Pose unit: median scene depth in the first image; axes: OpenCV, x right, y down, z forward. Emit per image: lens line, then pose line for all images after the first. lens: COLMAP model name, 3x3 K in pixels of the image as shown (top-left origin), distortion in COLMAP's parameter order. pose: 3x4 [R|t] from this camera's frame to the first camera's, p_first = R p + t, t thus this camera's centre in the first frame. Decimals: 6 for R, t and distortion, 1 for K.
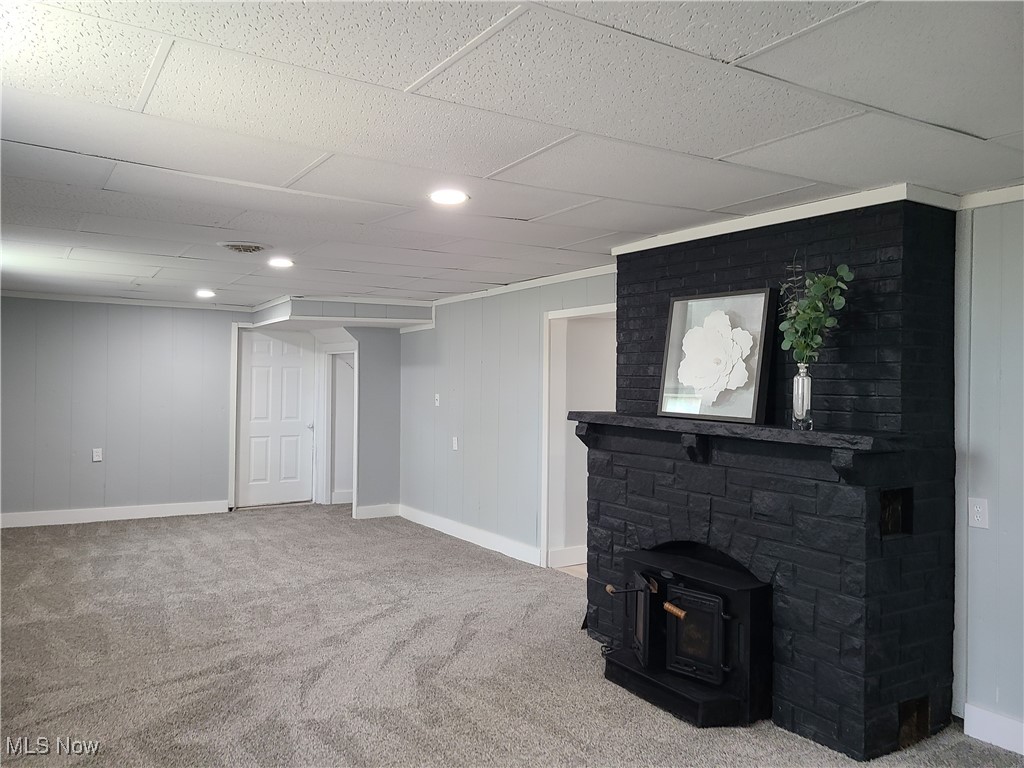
lens RADIAL K [[765.6, 0, 512.9], [0, 765.6, 382.4], [0, 0, 1]] dist [0.051849, -0.034806]
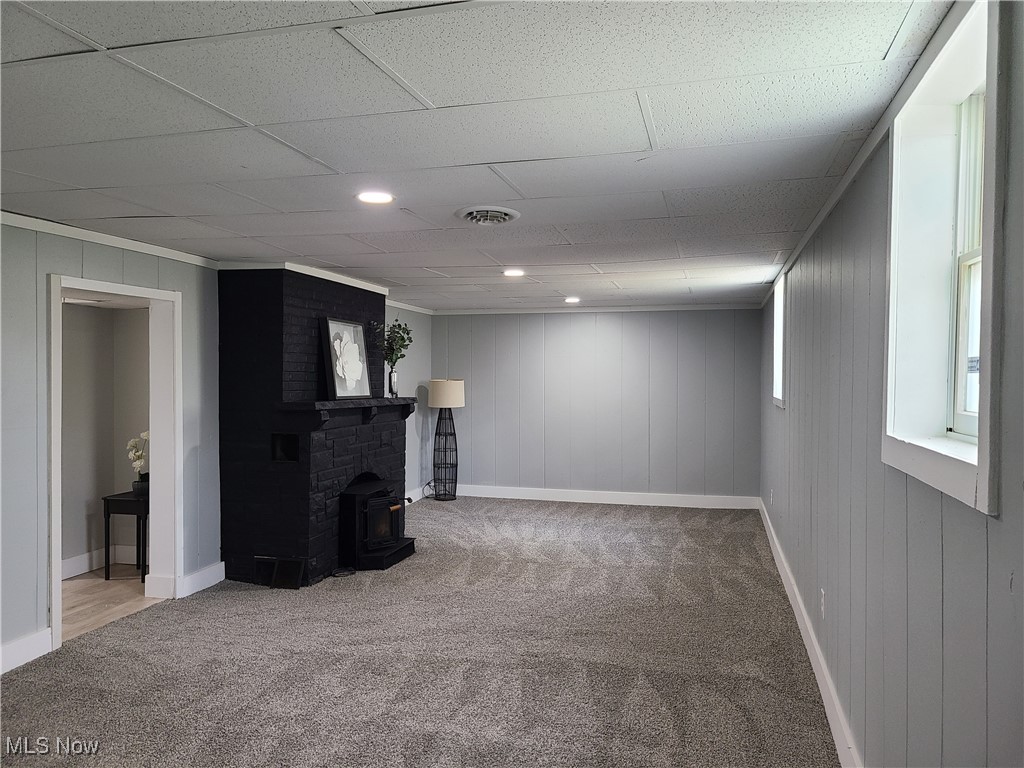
lens RADIAL K [[765.6, 0, 512.0], [0, 765.6, 384.9], [0, 0, 1]] dist [0.051849, -0.034806]
pose [[-0.675797, -0.020843, 0.736793, -1.037373], [-0.004555, 0.999699, 0.024103, -0.018888], [-0.737074, 0.012933, -0.675689, 1.640777]]
